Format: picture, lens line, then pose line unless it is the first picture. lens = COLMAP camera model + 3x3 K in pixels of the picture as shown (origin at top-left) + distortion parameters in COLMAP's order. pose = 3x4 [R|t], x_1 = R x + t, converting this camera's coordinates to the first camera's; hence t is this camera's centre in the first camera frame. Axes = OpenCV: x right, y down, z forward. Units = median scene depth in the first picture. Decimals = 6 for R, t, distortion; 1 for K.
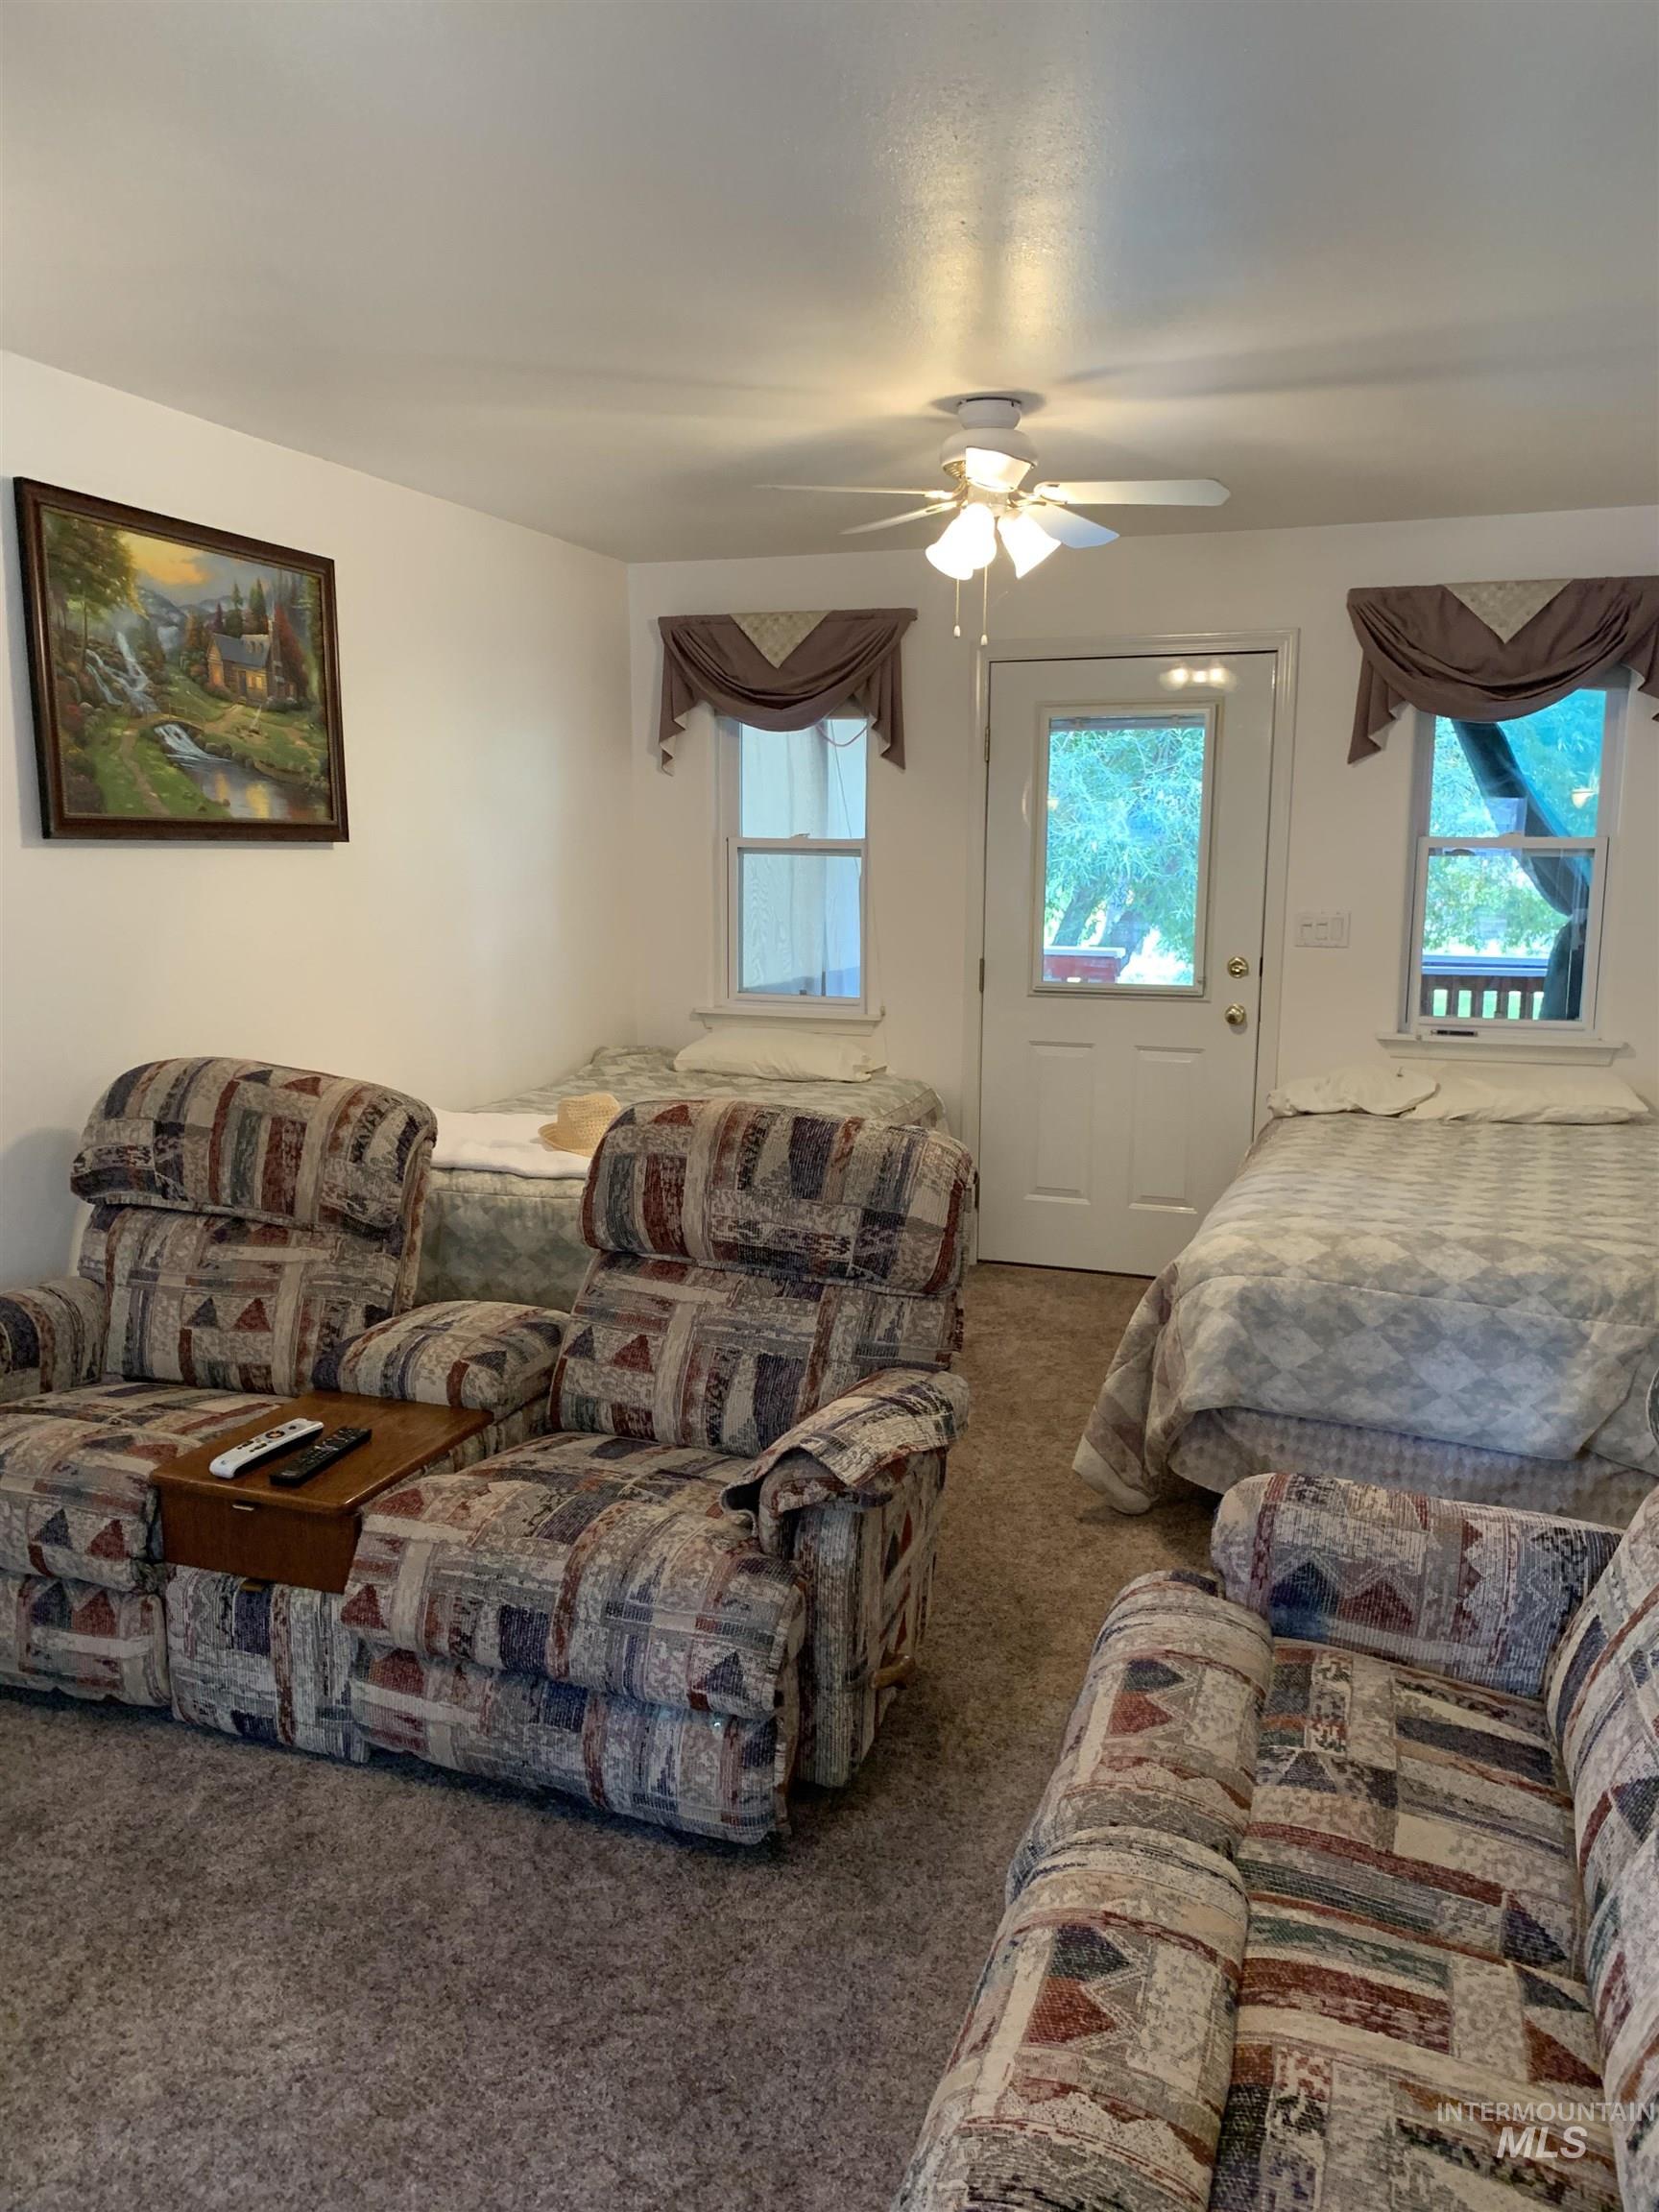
lens RADIAL K [[1696.9, 0, 943.6], [0, 1696.9, 1097.1], [0, 0, 1]] dist [0.064958, -0.105650]
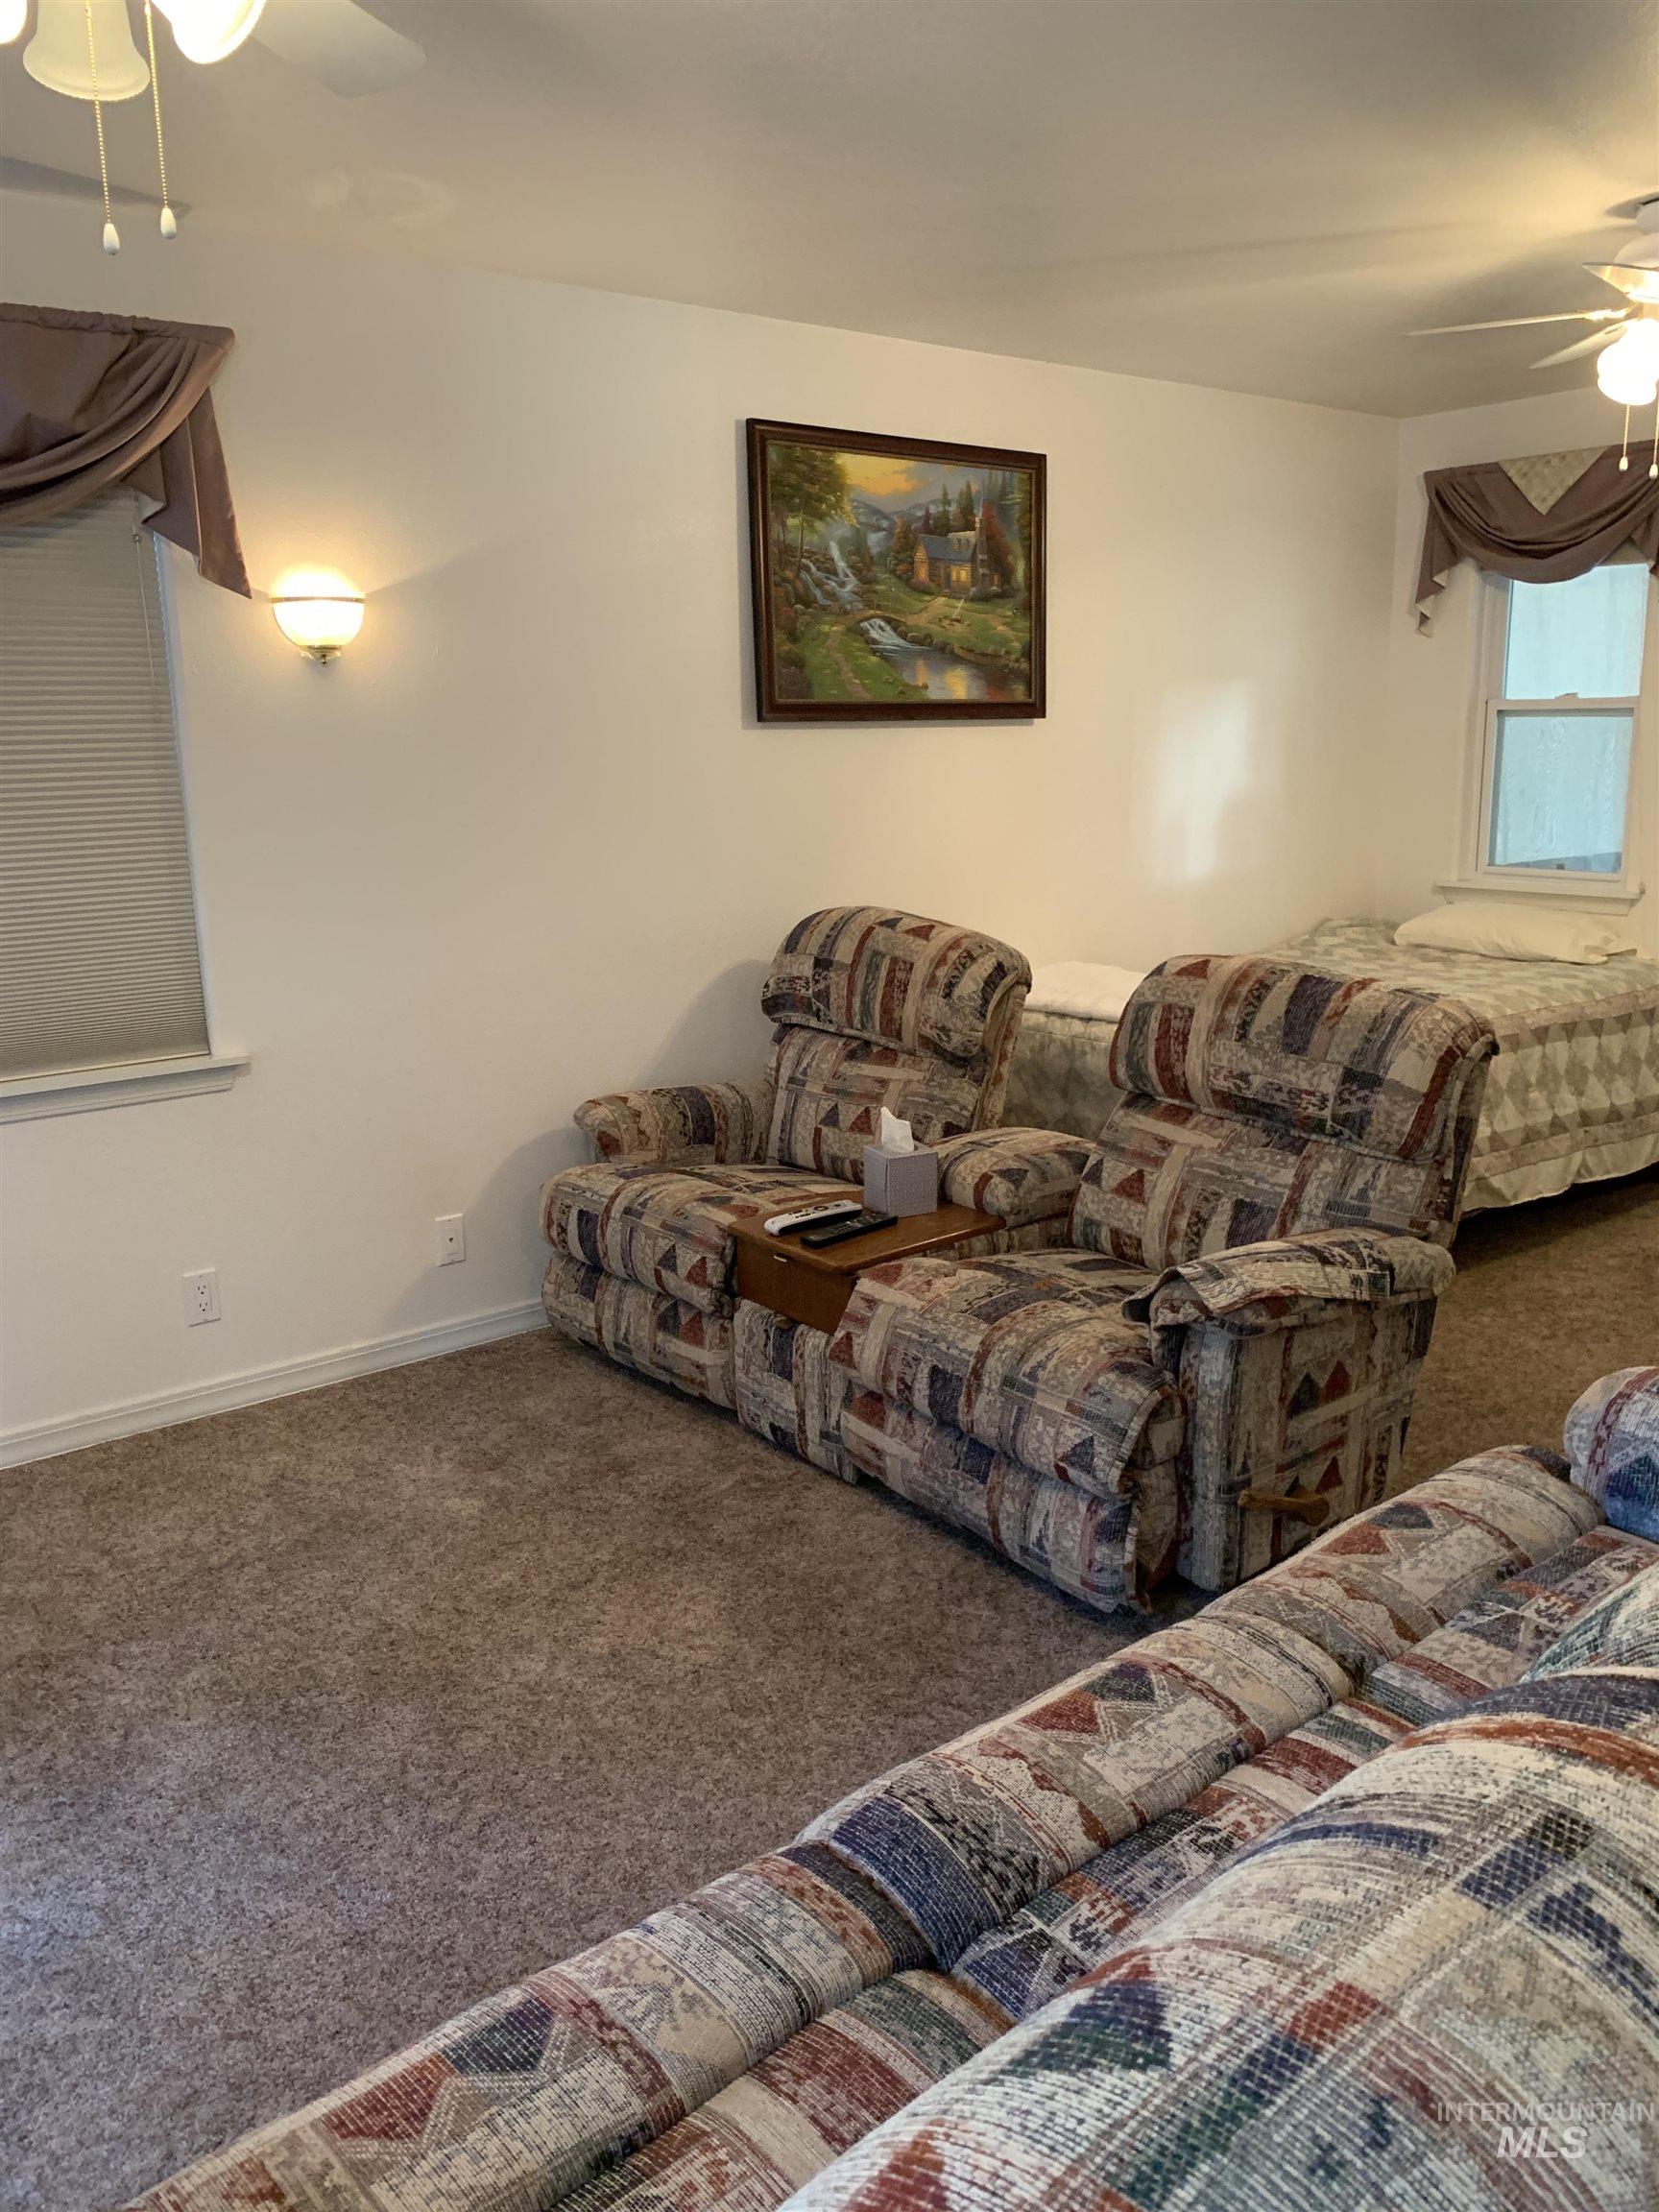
lens RADIAL K [[1722.2, 0, 865.0], [0, 1722.2, 1100.9], [0, 0, 1]] dist [0.135819, -0.342131]
pose [[0.847902, 0.088169, -0.522769, 0.250137], [-0.052873, 0.995221, 0.082094, 0.015794], [0.527509, -0.041968, 0.848512, -0.025498]]
